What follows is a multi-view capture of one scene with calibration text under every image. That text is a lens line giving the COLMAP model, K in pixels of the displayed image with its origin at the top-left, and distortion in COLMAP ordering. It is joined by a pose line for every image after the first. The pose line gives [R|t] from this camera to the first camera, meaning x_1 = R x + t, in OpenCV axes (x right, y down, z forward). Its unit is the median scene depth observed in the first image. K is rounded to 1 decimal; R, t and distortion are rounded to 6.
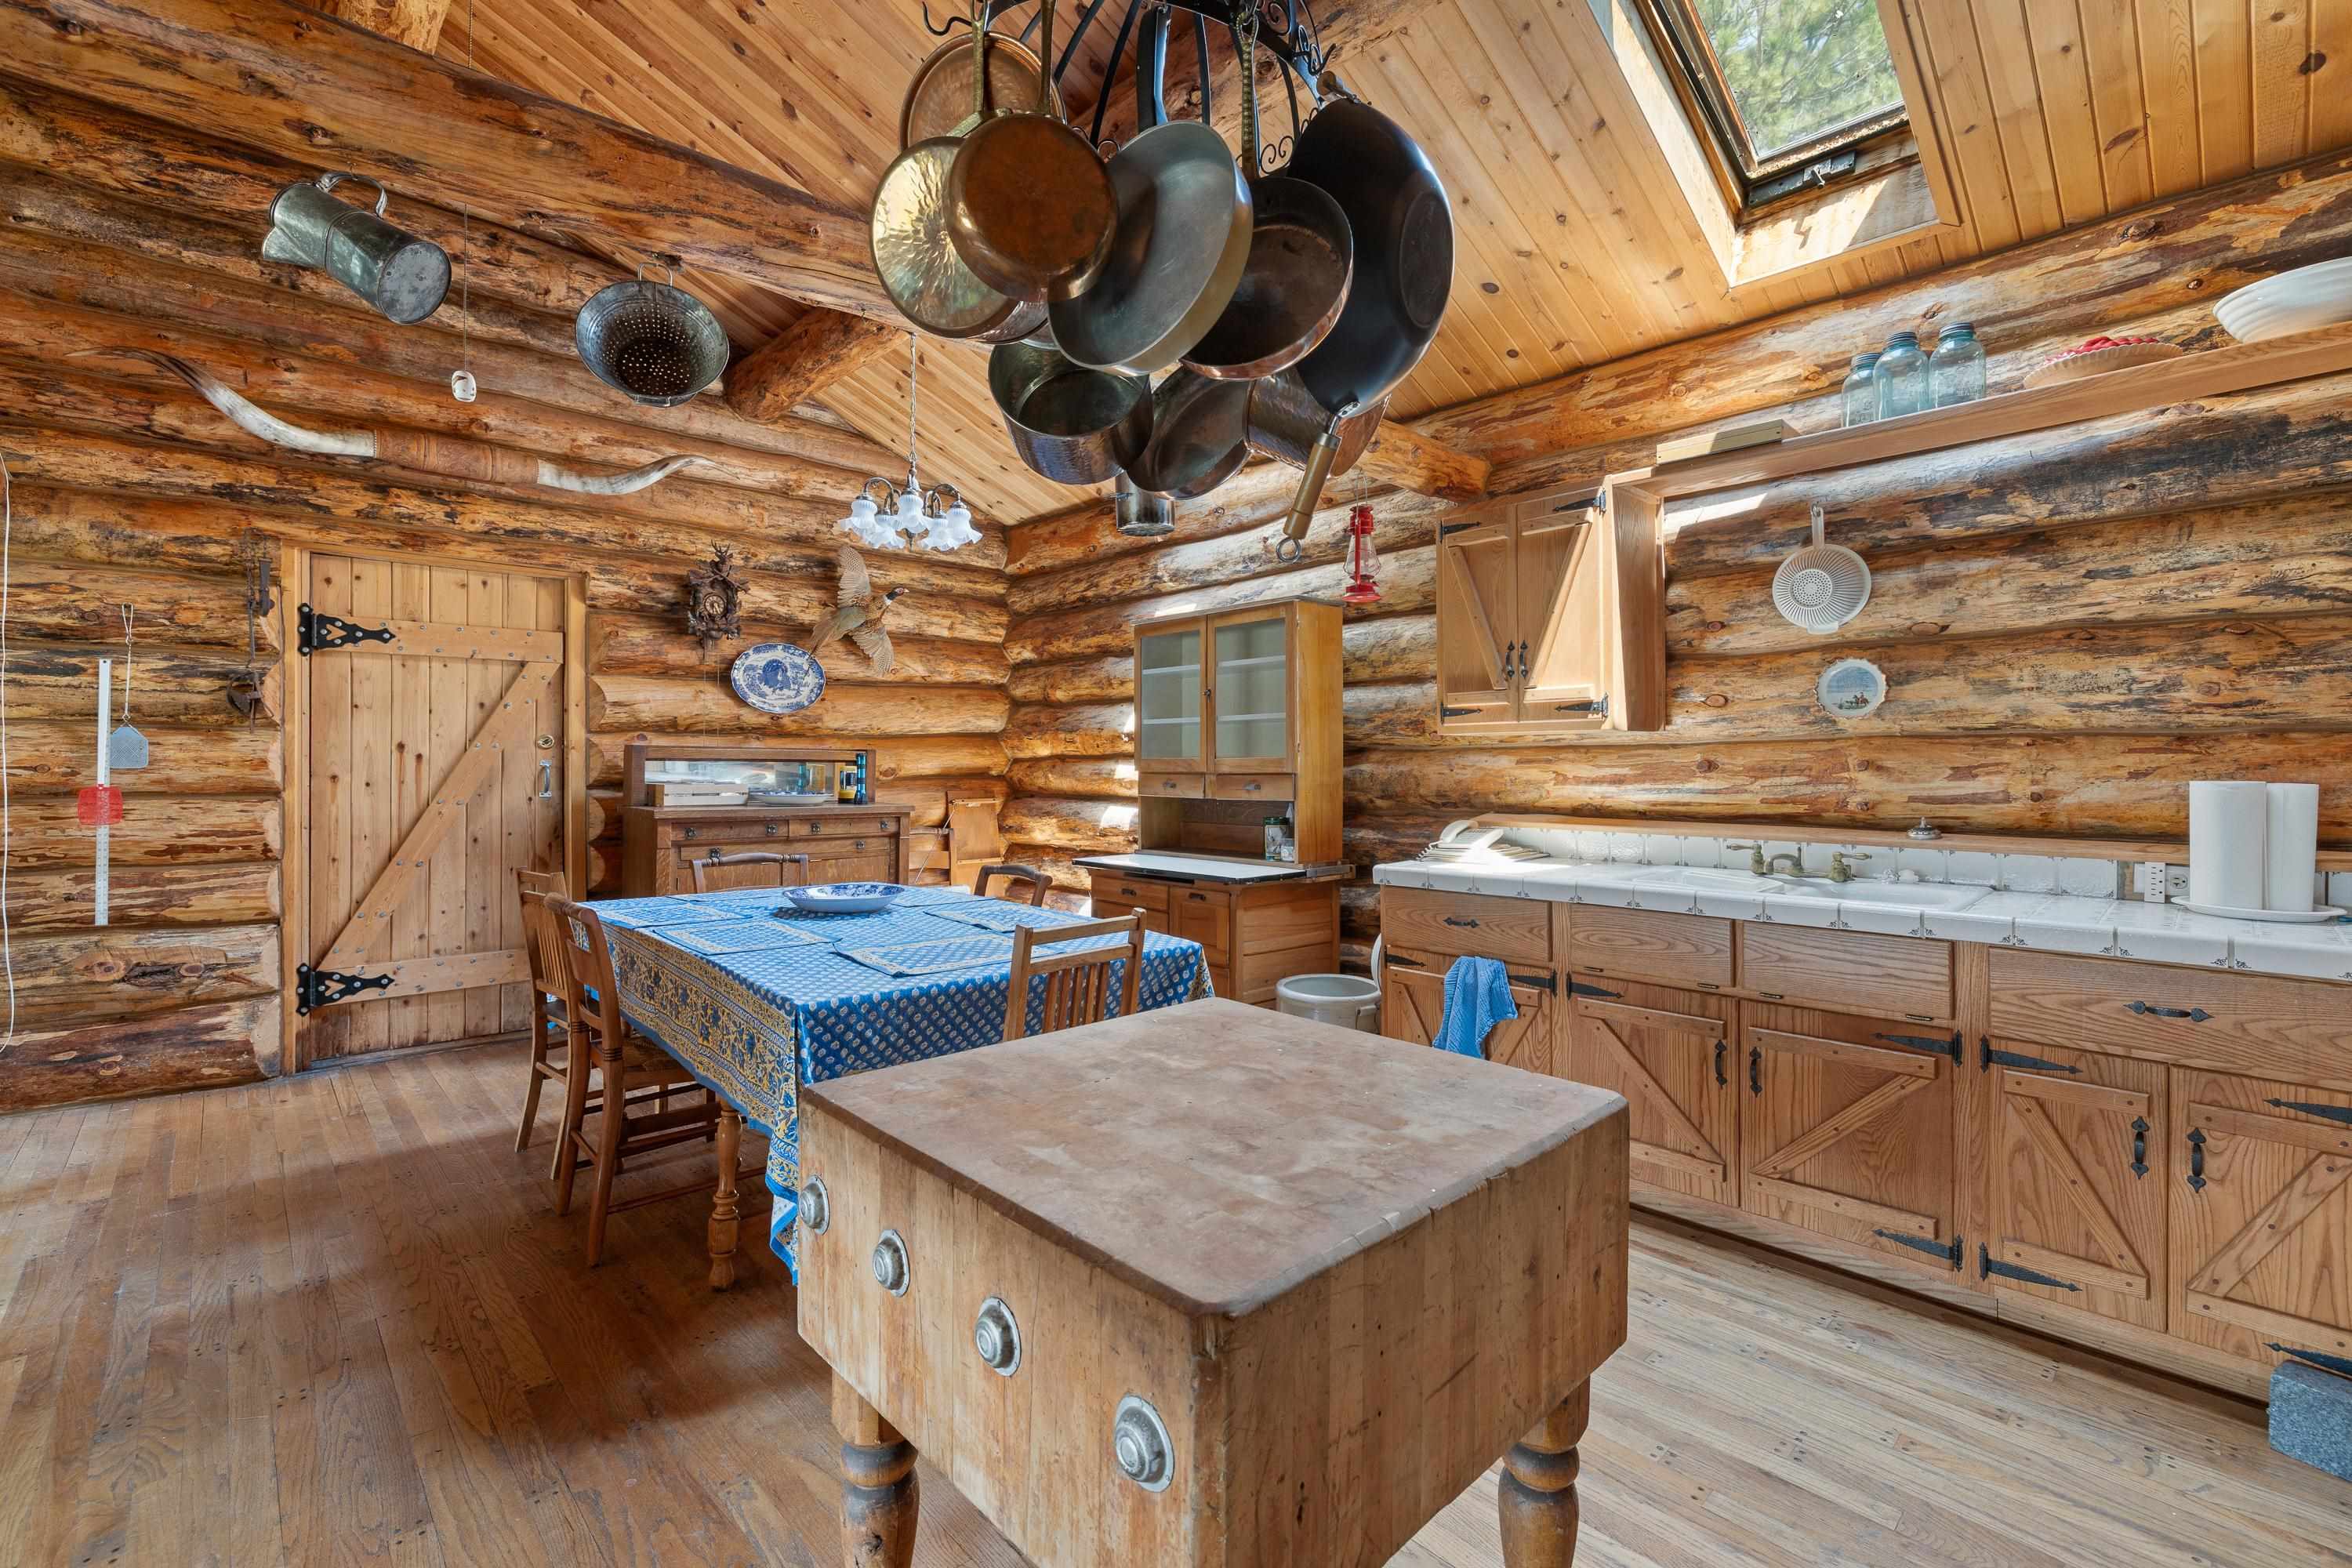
lens RADIAL K [[1021.3, 0, 1187.5], [0, 1021.3, 759.9], [0, 0, 1]] dist [-0.001300, 0.000132]
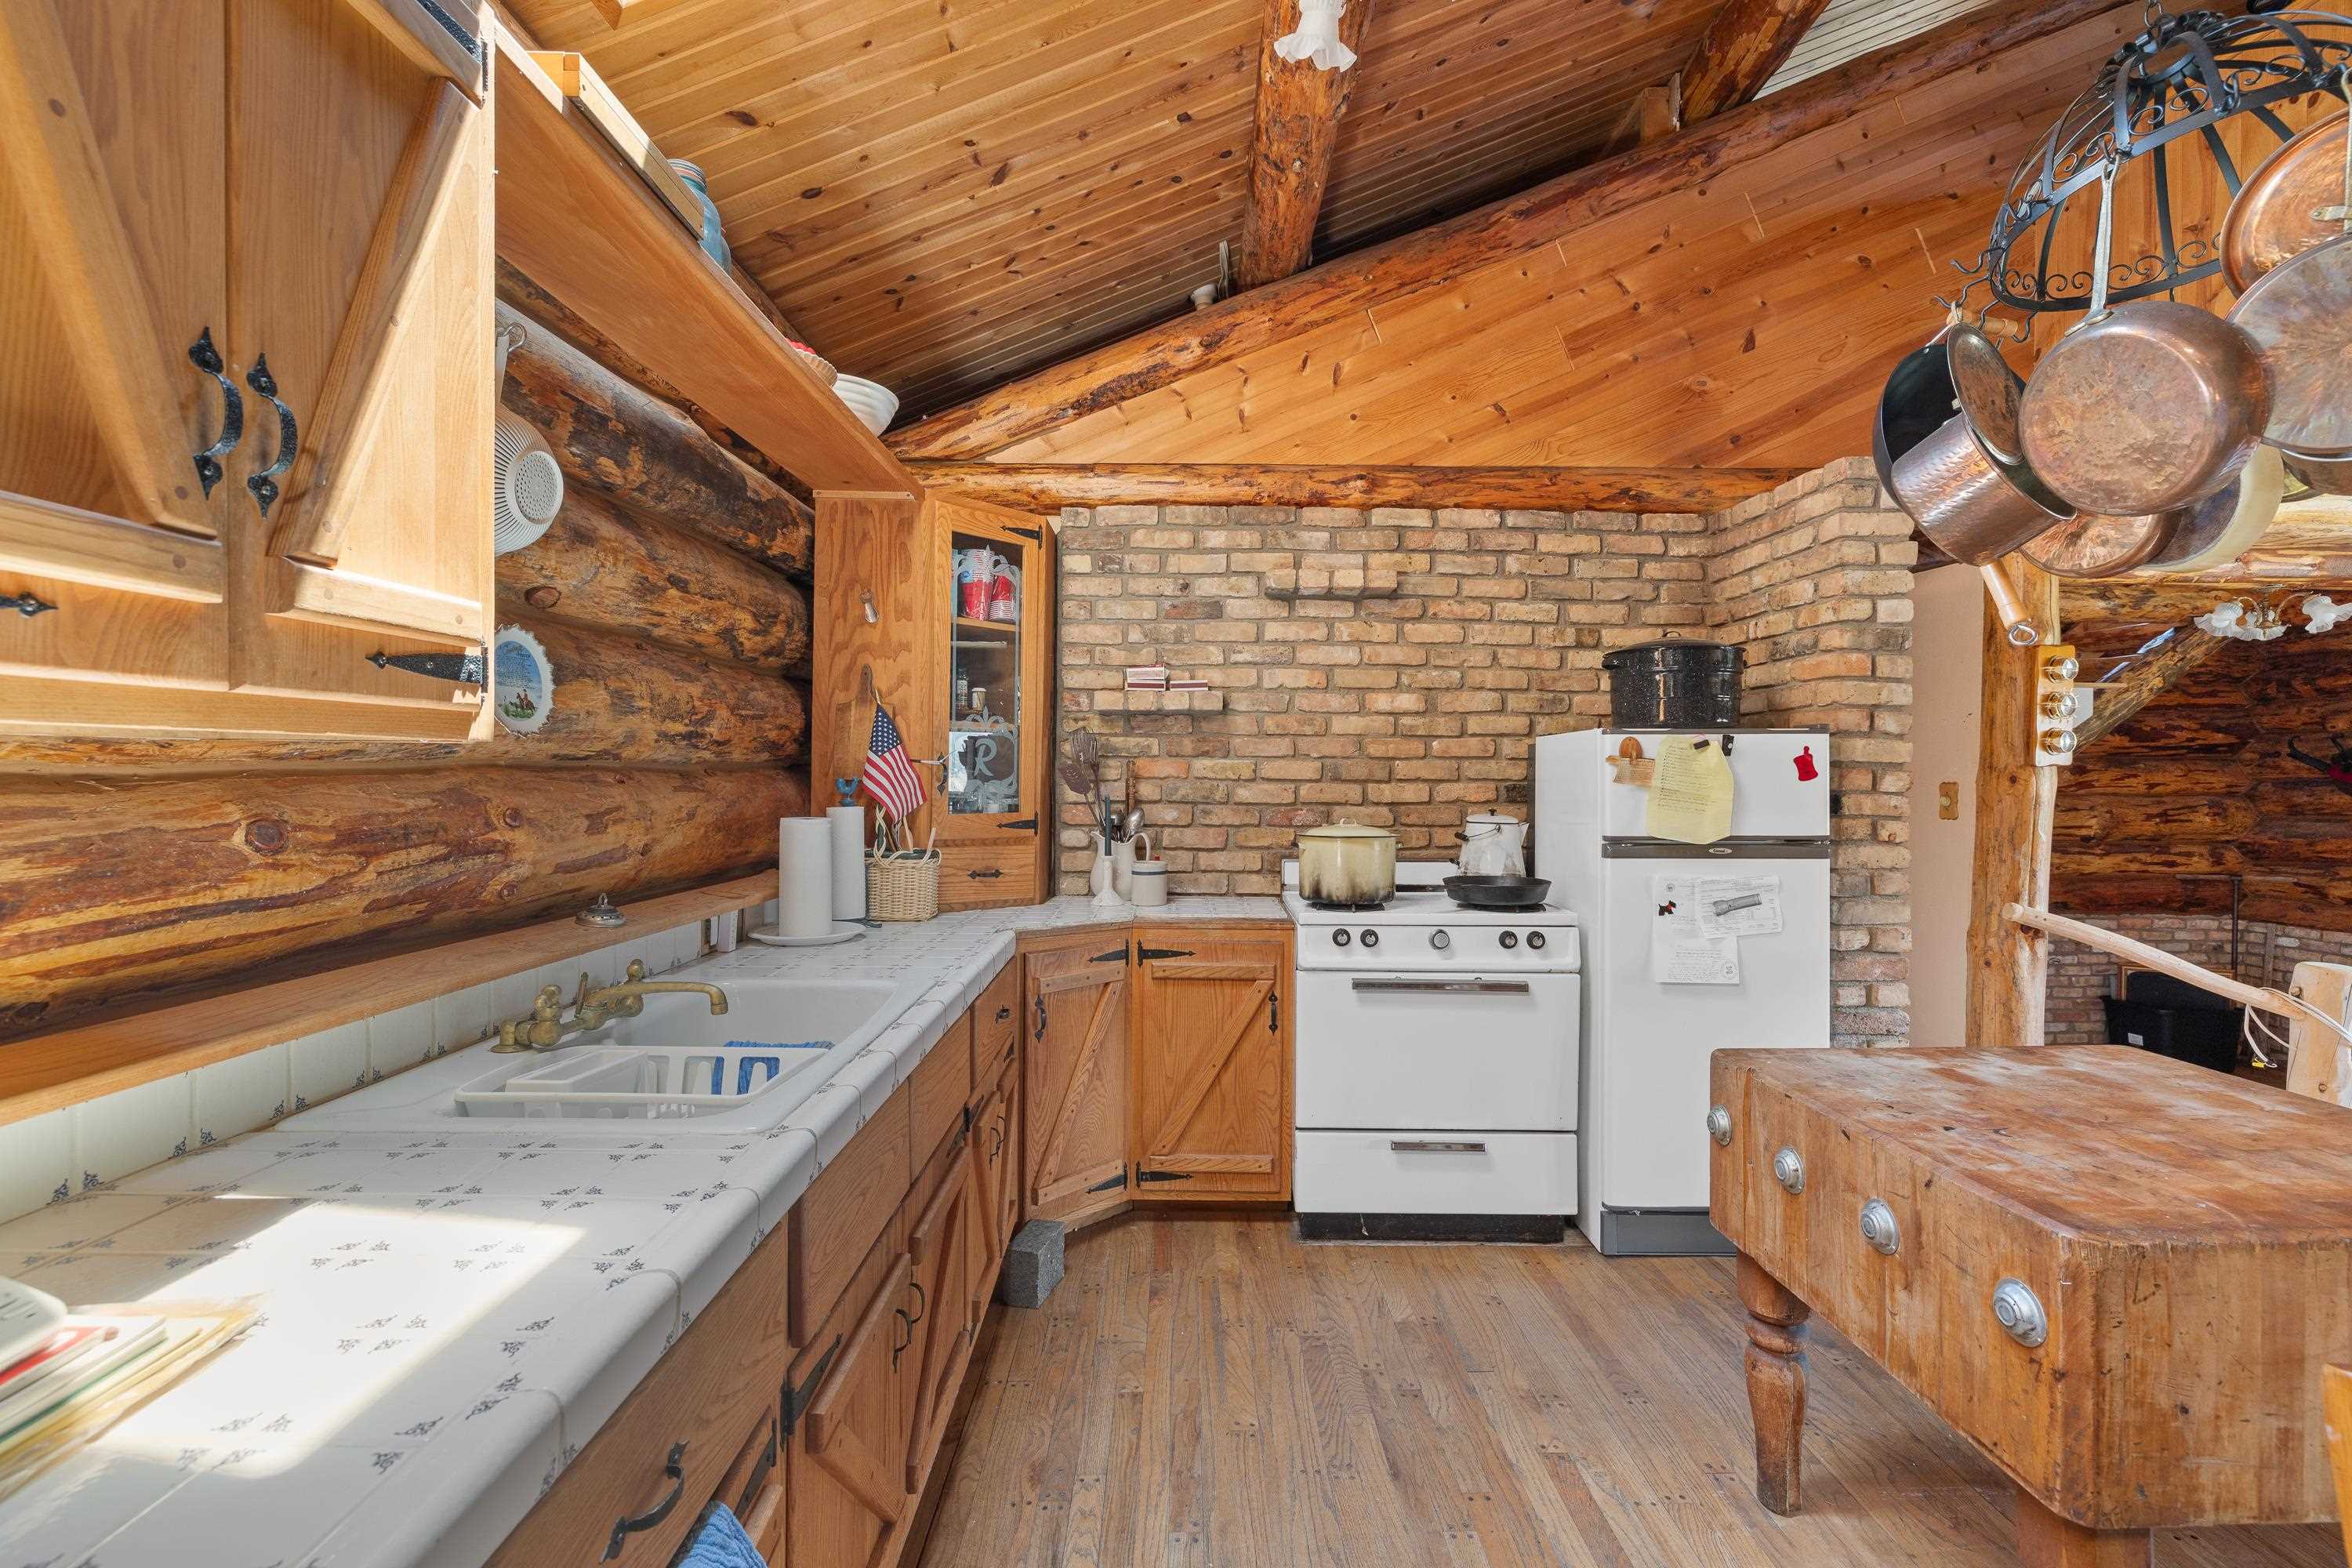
lens RADIAL K [[1015.4, 0, 1190.9], [0, 1015.4, 779.6], [0, 0, 1]] dist [-0.004666, 0.000300]
pose [[-0.730280, -0.005979, 0.683122, 0.002261], [-0.003912, 0.999982, 0.004571, -0.018502], [-0.683137, 0.000665, -0.730290, 1.074329]]
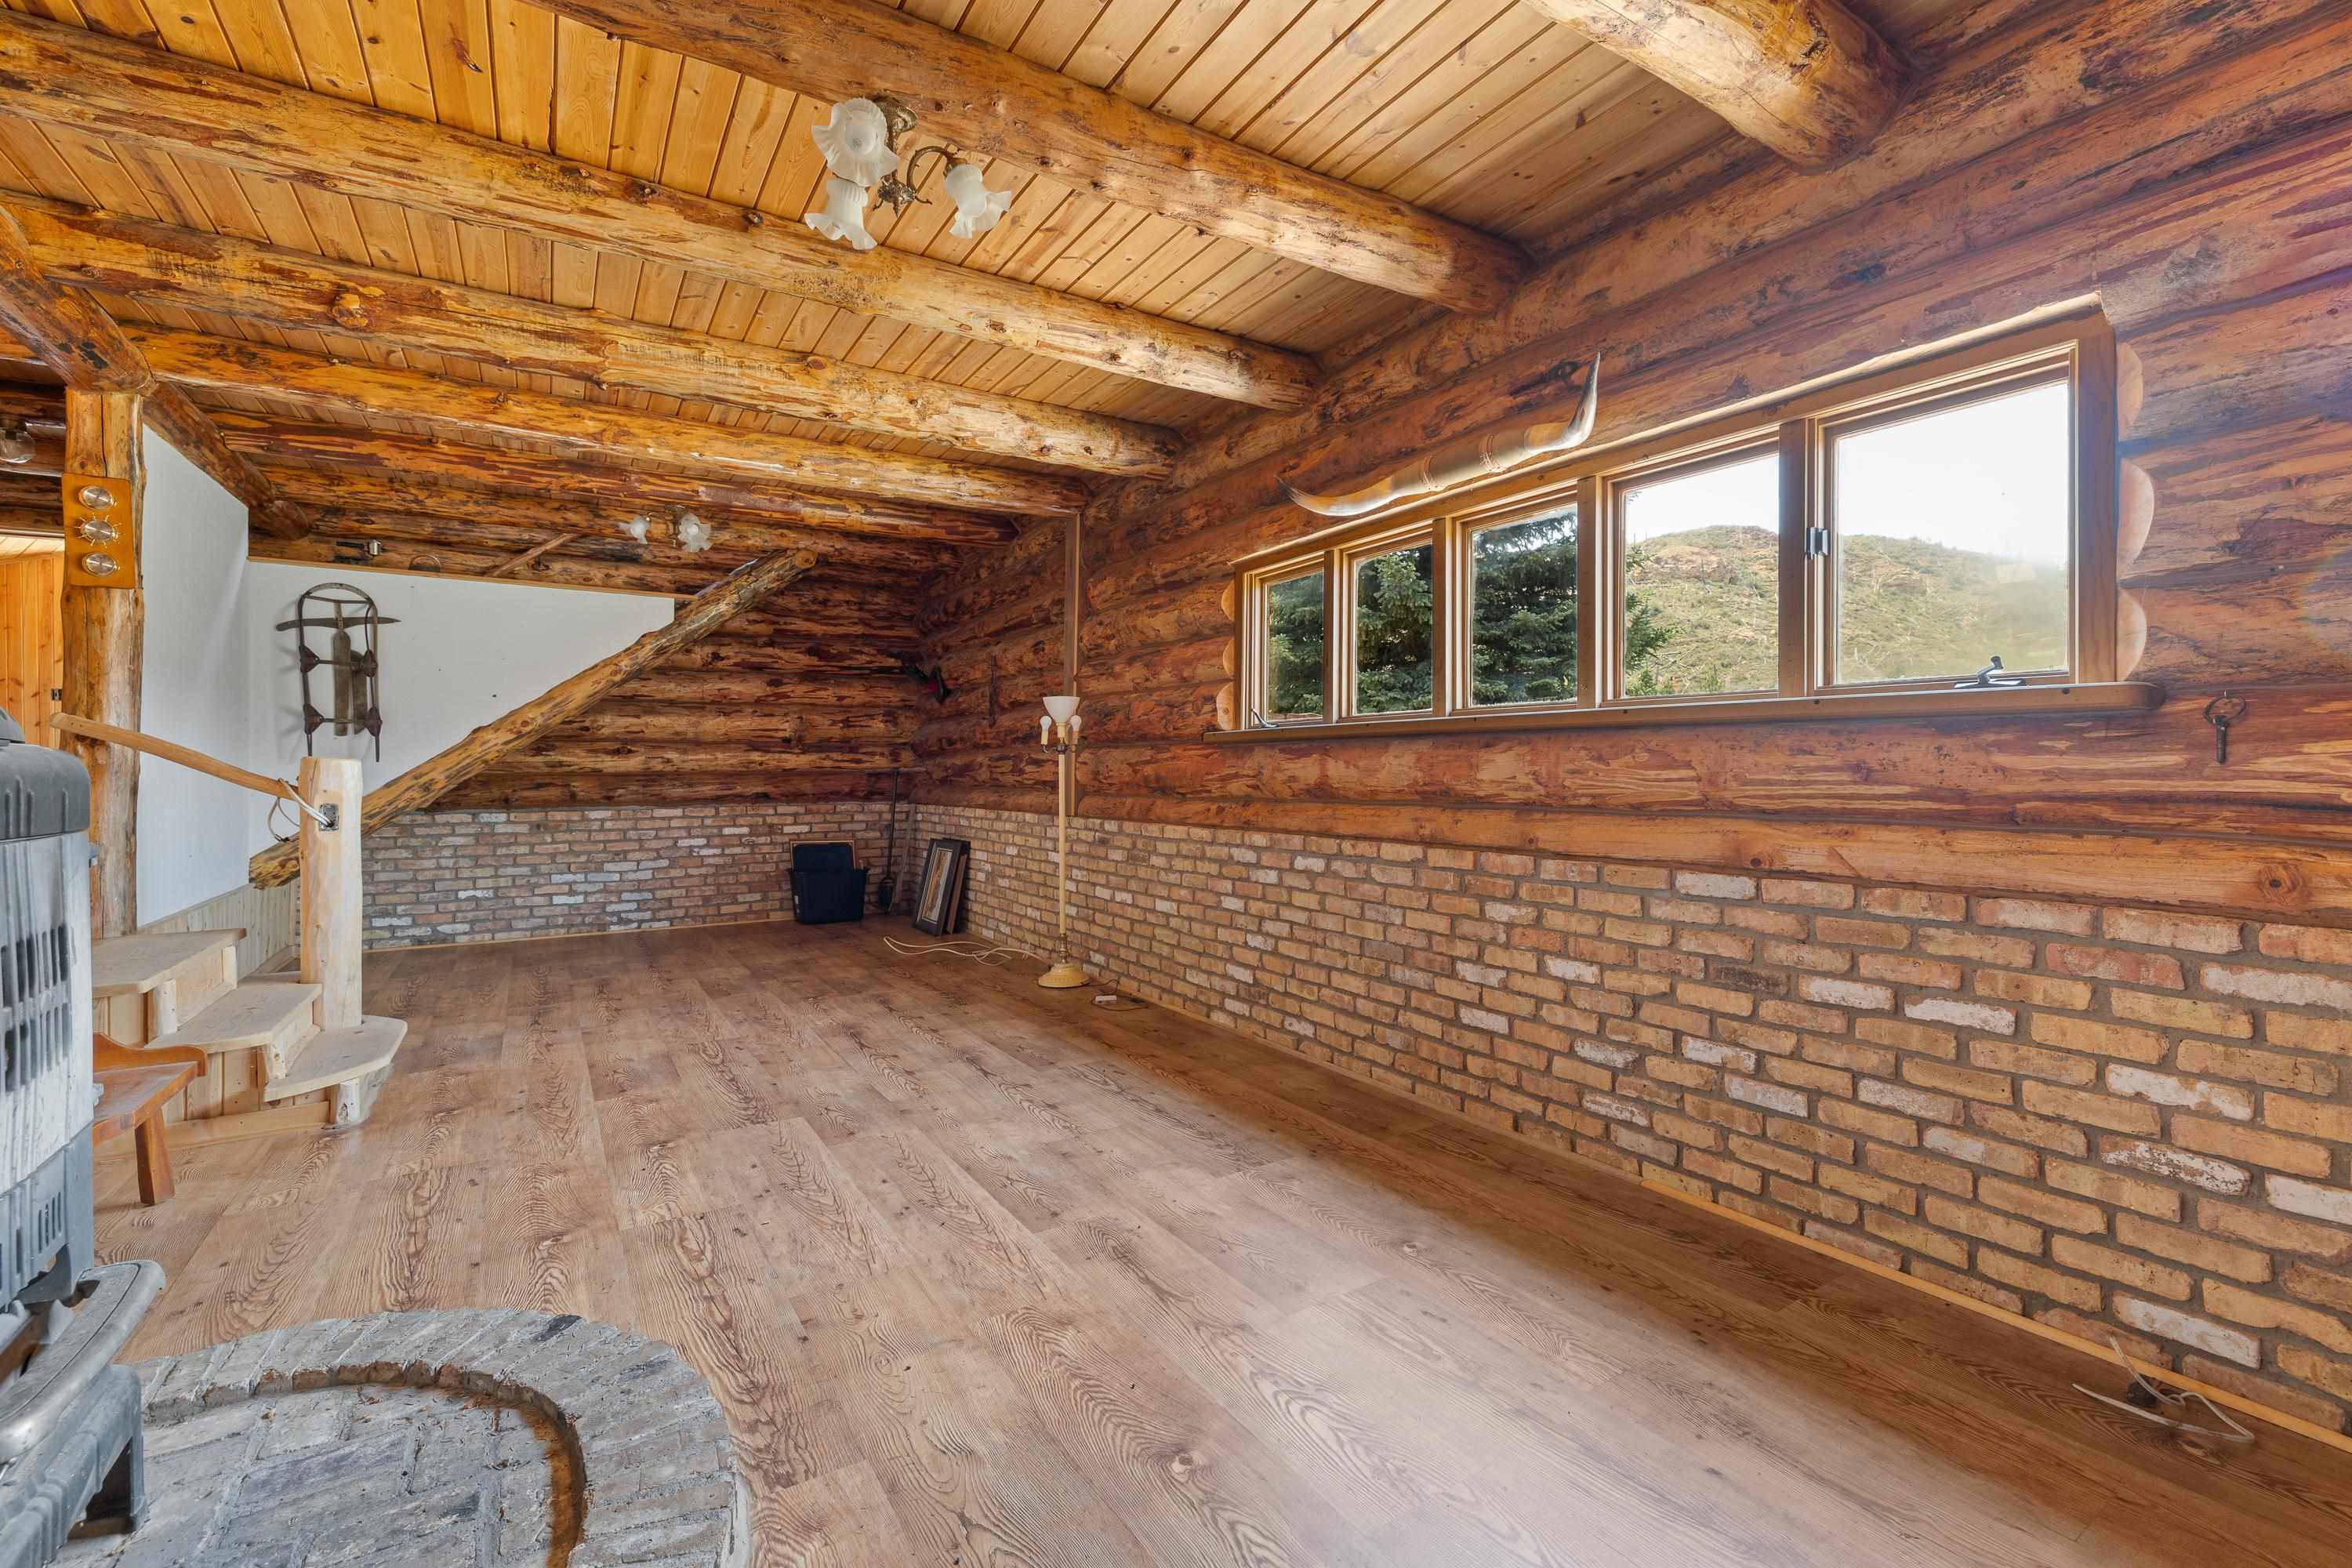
lens RADIAL K [[1023.0, 0, 1189.2], [0, 1023.0, 751.4], [0, 0, 1]] dist [-0.004869, 0.000294]
pose [[-0.980591, 0.003794, 0.196027, -1.452871], [-0.000030, 0.999810, -0.019499, 0.189988], [-0.196063, -0.019127, -0.980405, 0.574776]]
